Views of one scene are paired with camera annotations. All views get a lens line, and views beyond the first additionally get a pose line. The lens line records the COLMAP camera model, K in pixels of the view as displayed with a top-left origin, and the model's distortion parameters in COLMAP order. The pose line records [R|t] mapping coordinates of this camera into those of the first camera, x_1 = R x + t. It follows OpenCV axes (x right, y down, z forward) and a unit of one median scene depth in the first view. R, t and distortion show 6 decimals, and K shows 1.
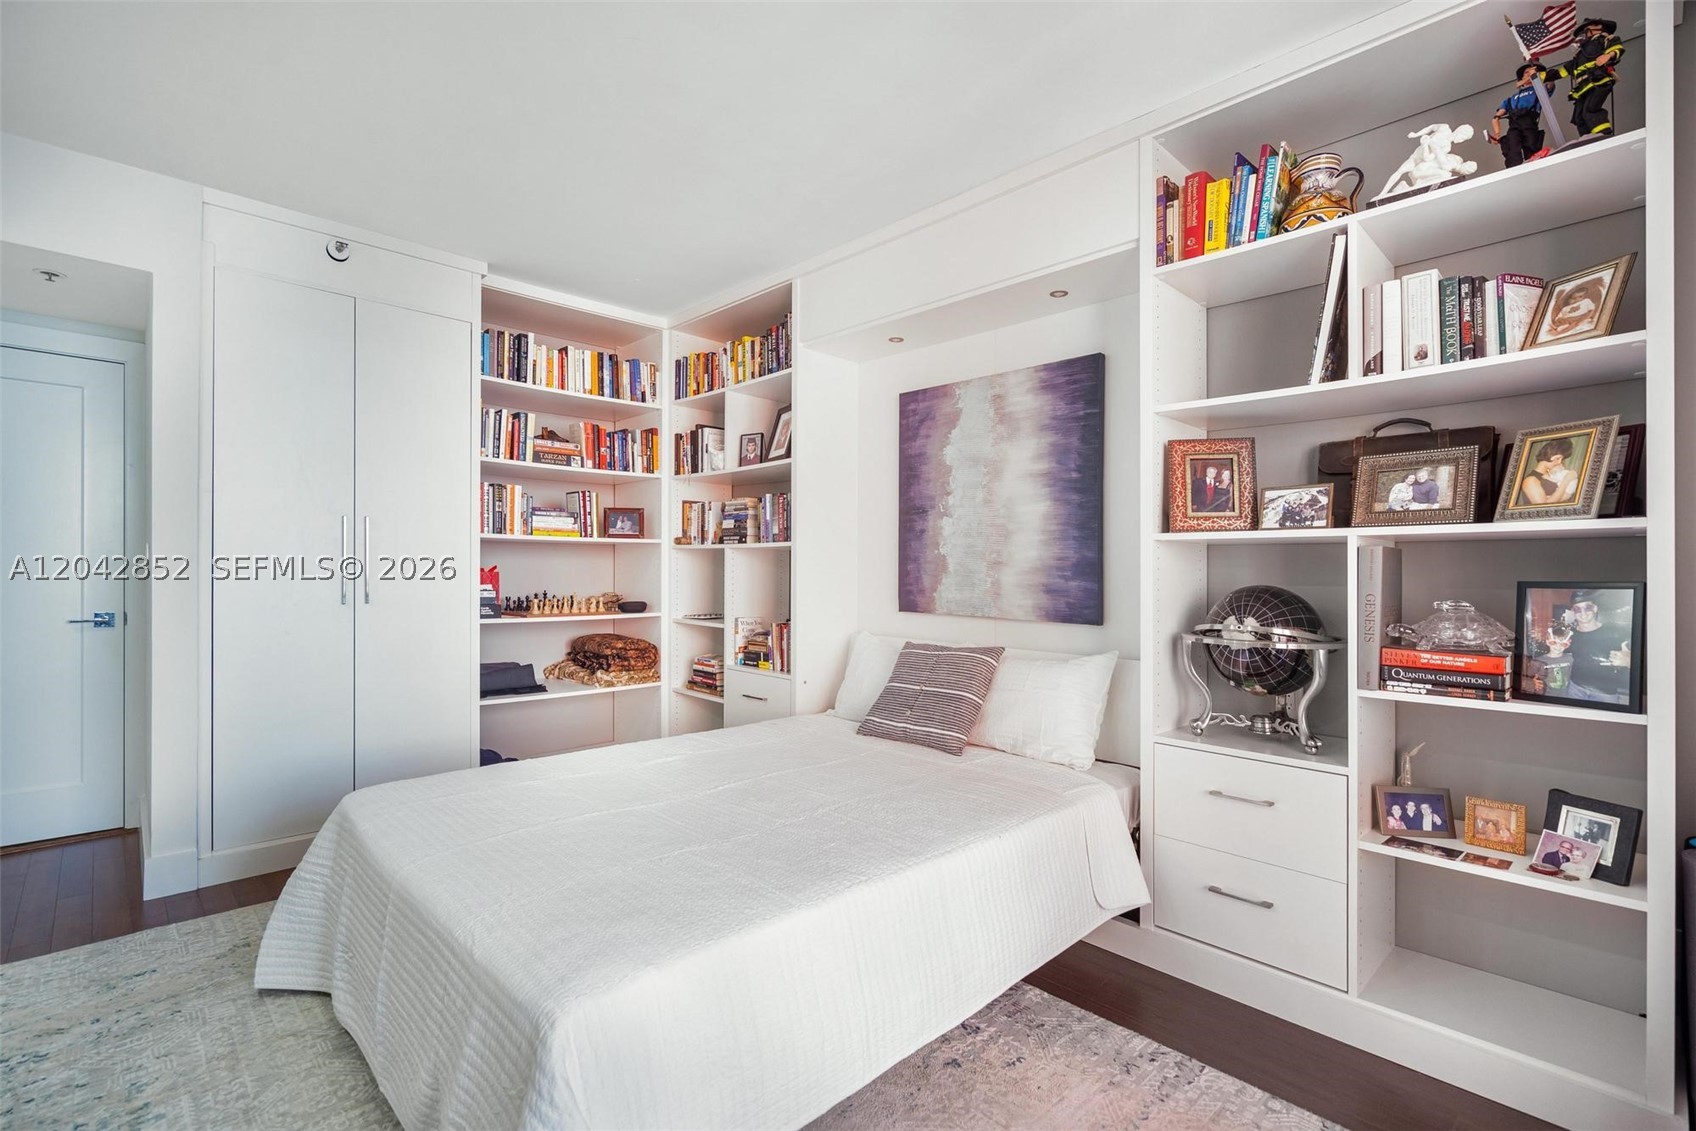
lens RADIAL K [[773.0, 0, 841.5], [0, 773.0, 572.4], [0, 0, 1]] dist [-0.004389, 0.001692]
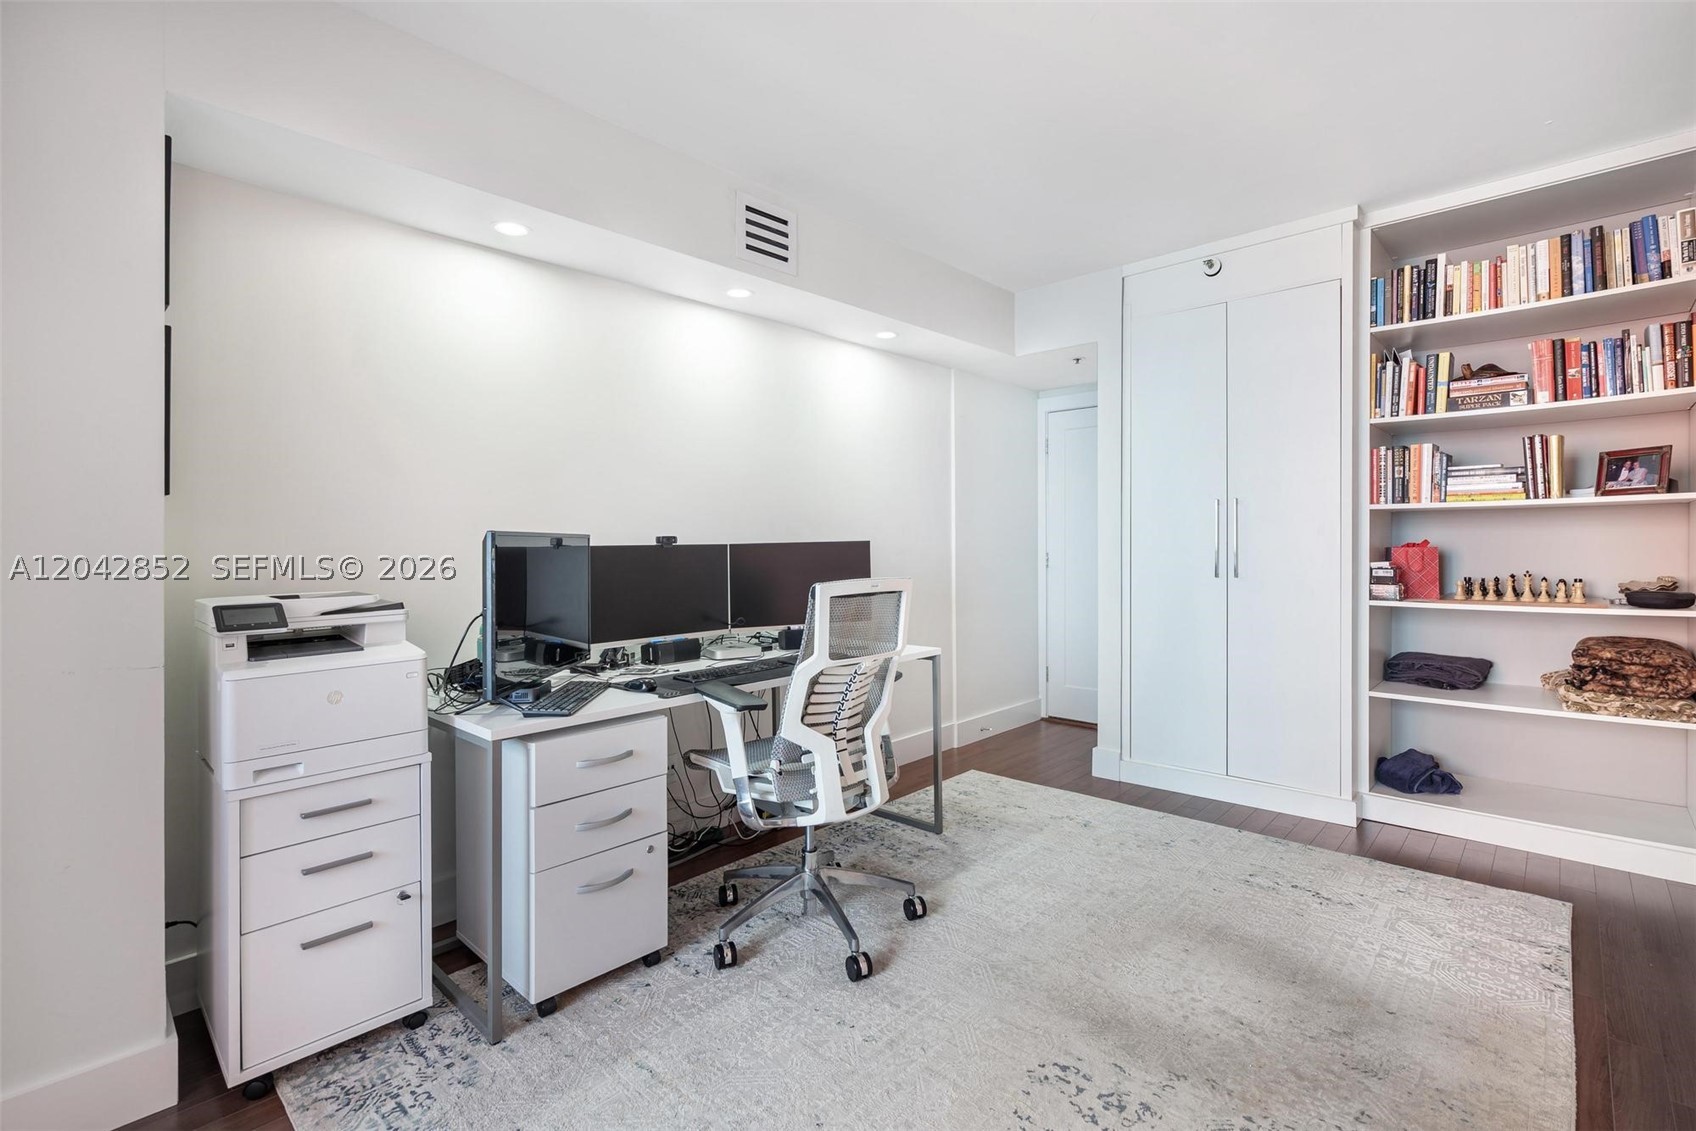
lens RADIAL K [[773.0, 0, 846.3], [0, 773.0, 551.6], [0, 0, 1]] dist [-0.004389, 0.001692]
pose [[0.060512, -0.001504, -0.998166, 0.430853], [0.006157, 0.999980, -0.001134, 0.001427], [0.998148, -0.006077, 0.060520, 0.370938]]
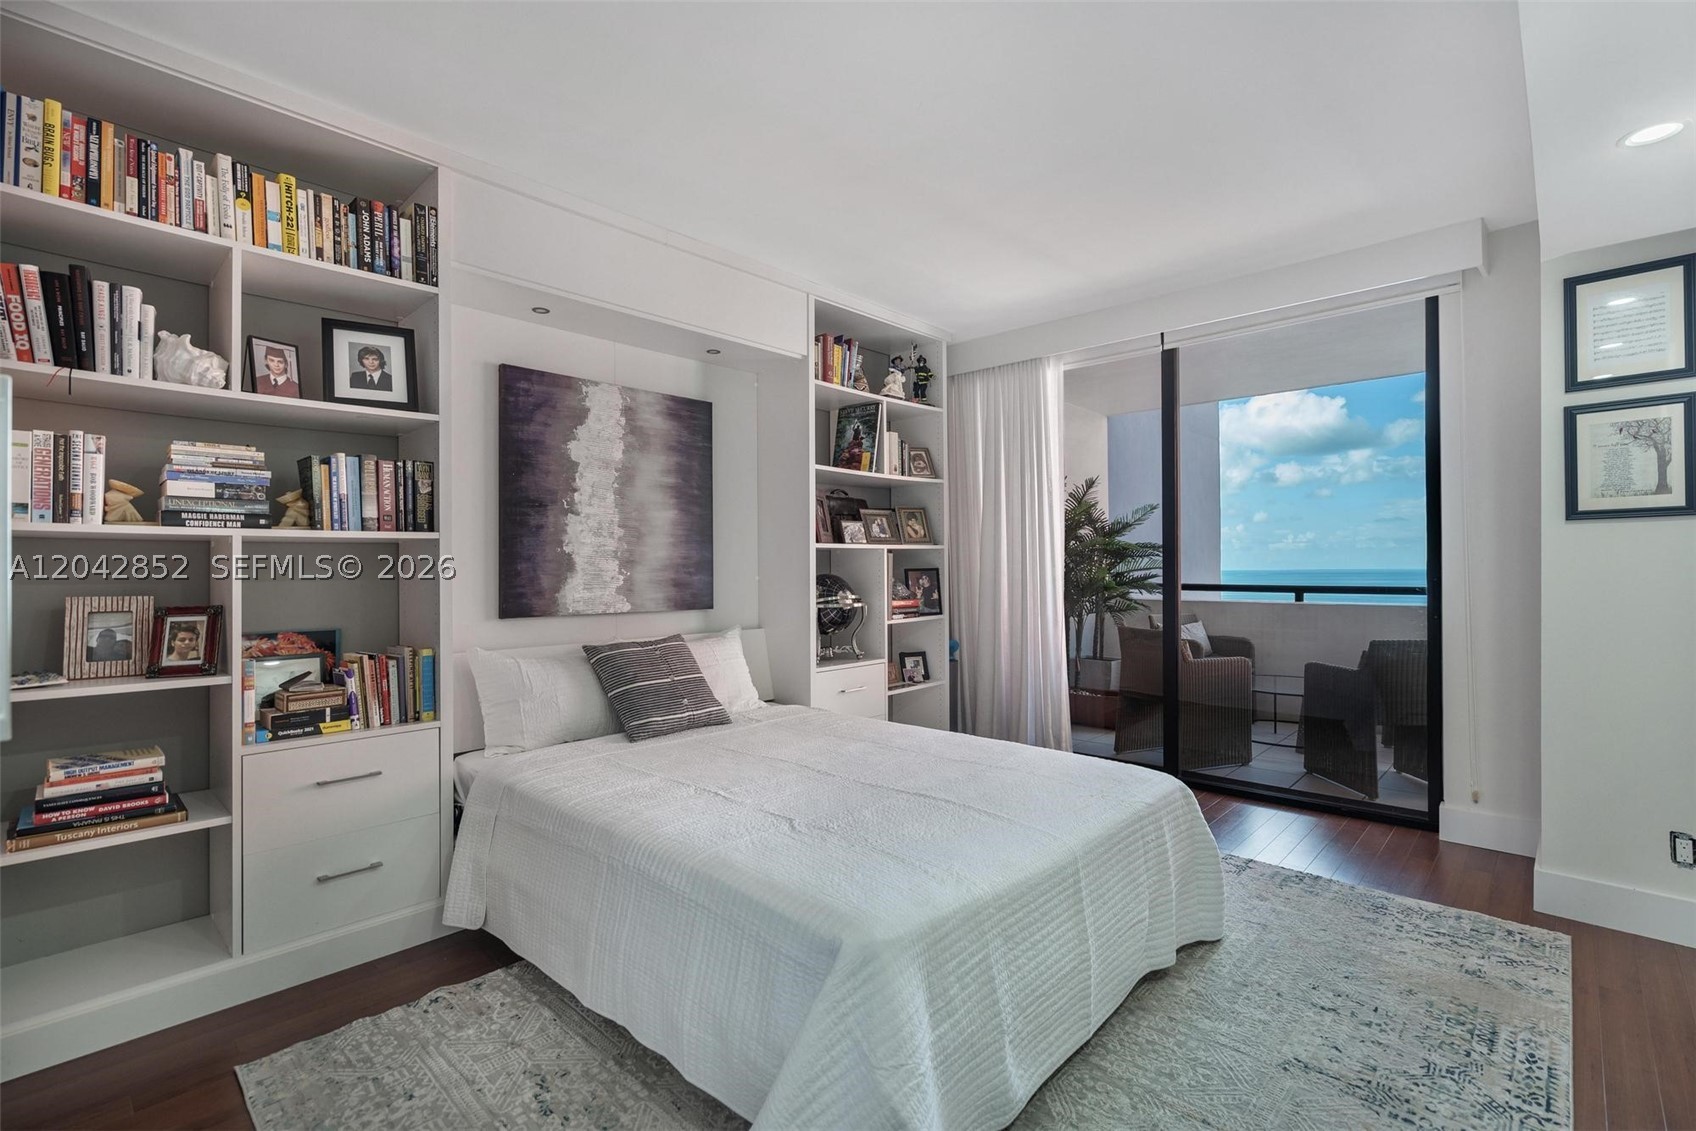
lens RADIAL K [[773.0, 0, 844.1], [0, 773.0, 560.0], [0, 0, 1]] dist [-0.004389, 0.001692]
pose [[-0.046093, -0.001200, 0.998936, -0.781696], [0.012166, 0.999924, 0.001762, -0.011147], [-0.998863, 0.012234, -0.046074, 0.655131]]
